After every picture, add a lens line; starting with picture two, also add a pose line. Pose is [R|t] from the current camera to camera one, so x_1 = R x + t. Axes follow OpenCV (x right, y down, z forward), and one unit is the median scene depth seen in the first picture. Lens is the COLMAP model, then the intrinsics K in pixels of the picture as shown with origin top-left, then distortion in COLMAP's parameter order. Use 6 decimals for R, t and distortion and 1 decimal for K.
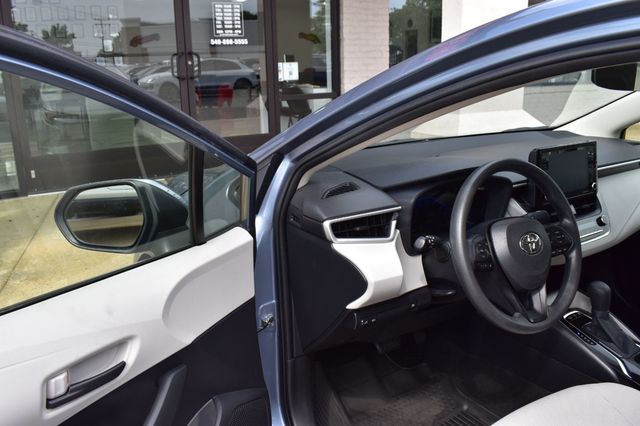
lens RADIAL K [[549.4, 0, 320.0], [0, 549.4, 213.0], [0, 0, 1]] dist [-0.080524, -0.001093]
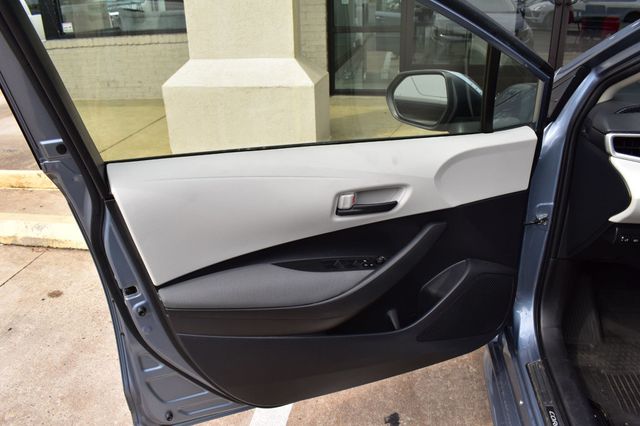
lens RADIAL K [[493.7, 0, 320.0], [0, 493.7, 213.0], [0, 0, 1]] dist [-0.096105, 0.006115]
pose [[0.763377, 0.259123, -0.591701, 0.139914], [-0.158298, 0.963126, 0.217554, 0.042759], [0.626256, -0.072410, 0.776247, -0.041994]]
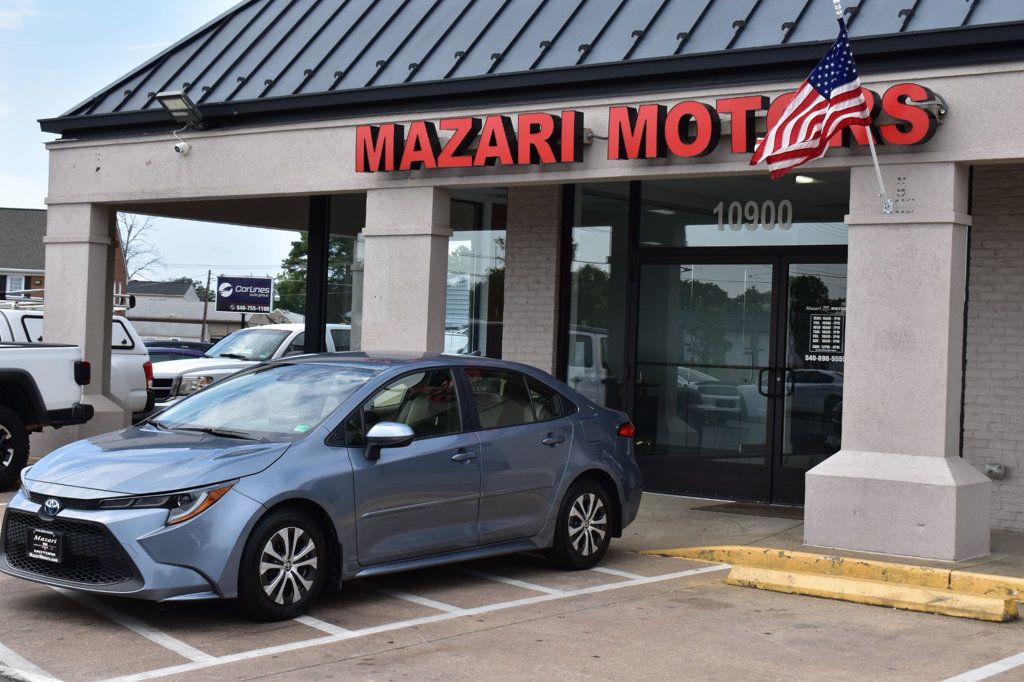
lens RADIAL K [[1673.7, 0, 512.0], [0, 1673.7, 341.0], [0, 0, 1]] dist [-0.006079, 0.019488]
pose [[0.349440, 0.028850, -0.936514, 8.404915], [-0.287717, 0.954538, -0.077950, 0.022752], [0.891689, 0.296690, 0.341855, -1.369874]]
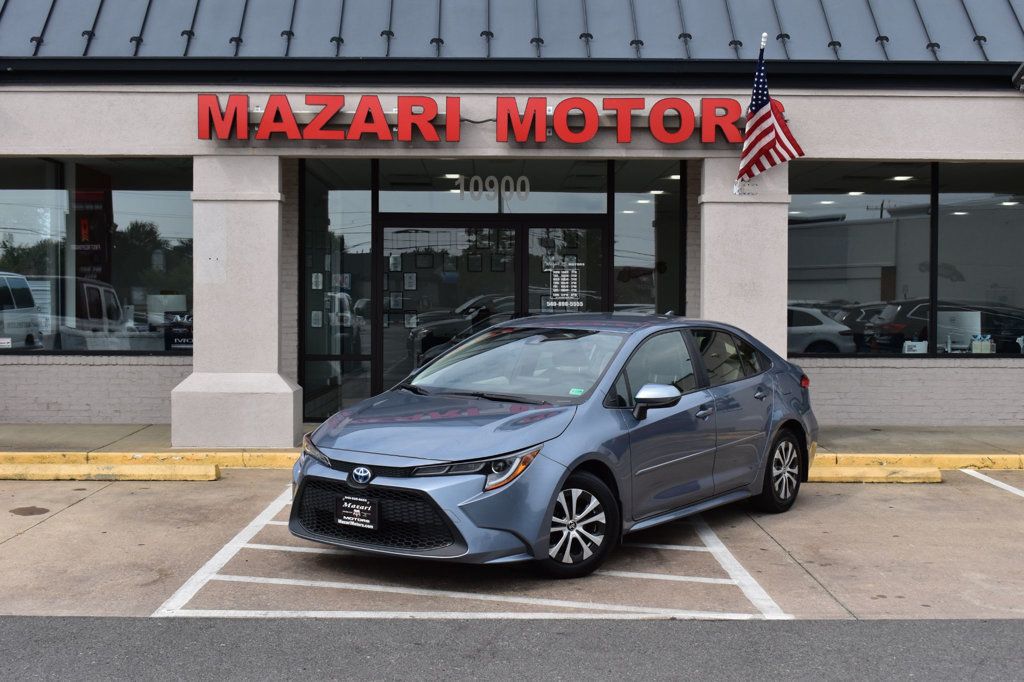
lens RADIAL K [[1419.3, 0, 512.0], [0, 1419.3, 341.0], [0, 0, 1]] dist [-0.040483, -0.034877]
pose [[0.868449, 0.037177, -0.494382, 4.497499], [-0.152748, 0.968740, -0.195475, 1.275113], [0.471661, 0.245275, 0.846981, -5.597208]]
